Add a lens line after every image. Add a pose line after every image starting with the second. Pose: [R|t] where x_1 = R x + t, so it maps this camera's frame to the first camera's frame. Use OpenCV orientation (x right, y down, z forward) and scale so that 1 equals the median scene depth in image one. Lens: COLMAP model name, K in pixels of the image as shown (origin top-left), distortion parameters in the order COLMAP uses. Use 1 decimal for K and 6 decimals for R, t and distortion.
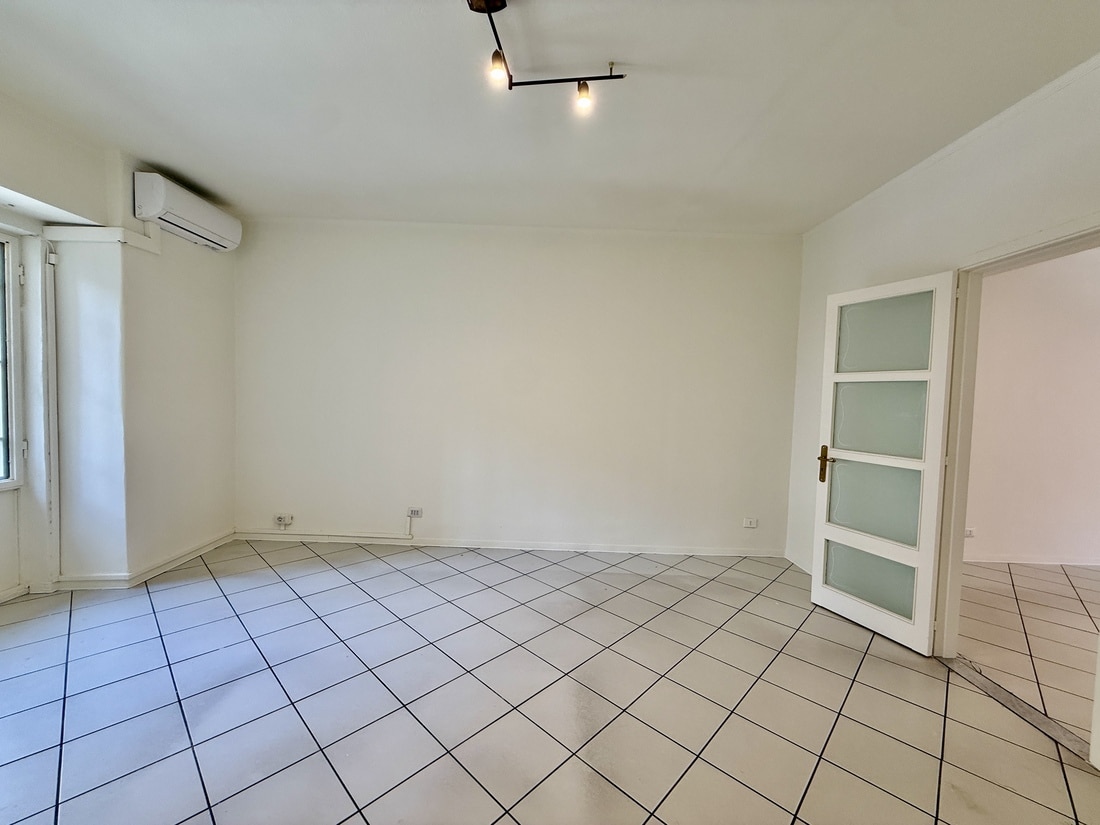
lens RADIAL K [[441.1, 0, 551.8], [0, 441.1, 412.8], [0, 0, 1]] dist [-0.002230, 0.001221]
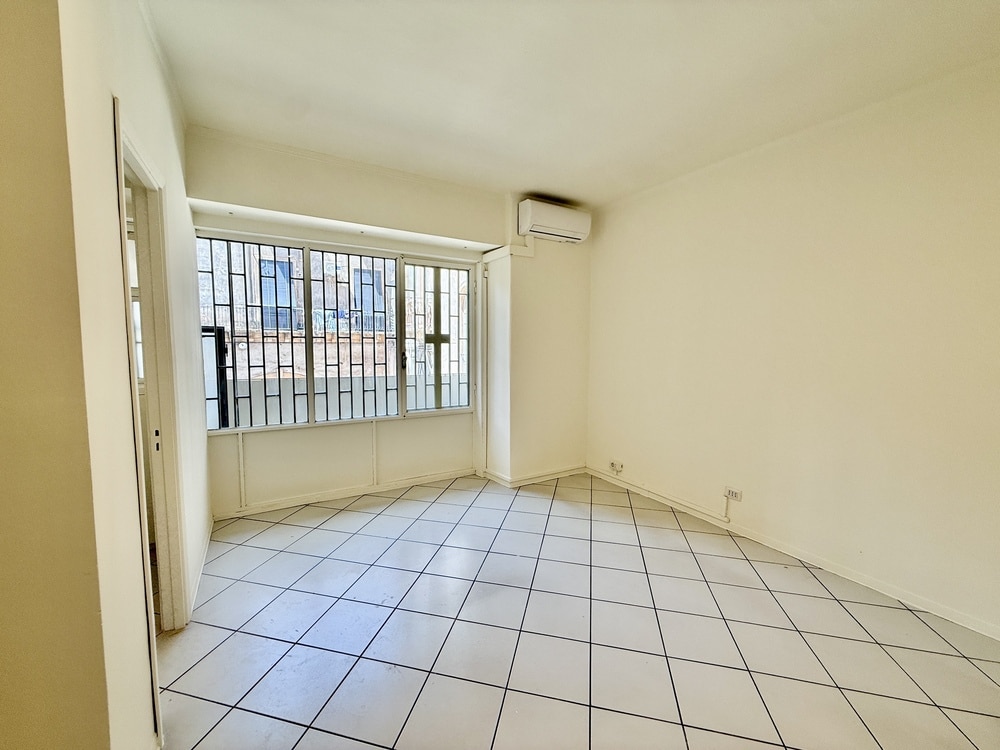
lens RADIAL K [[401.0, 0, 500.7], [0, 401.0, 374.4], [0, 0, 1]] dist [-0.002230, 0.001221]
pose [[0.507363, 0.041380, -0.860739, 0.150178], [-0.028161, 0.999109, 0.031433, -0.023277], [0.861272, 0.008291, 0.508076, 0.248698]]
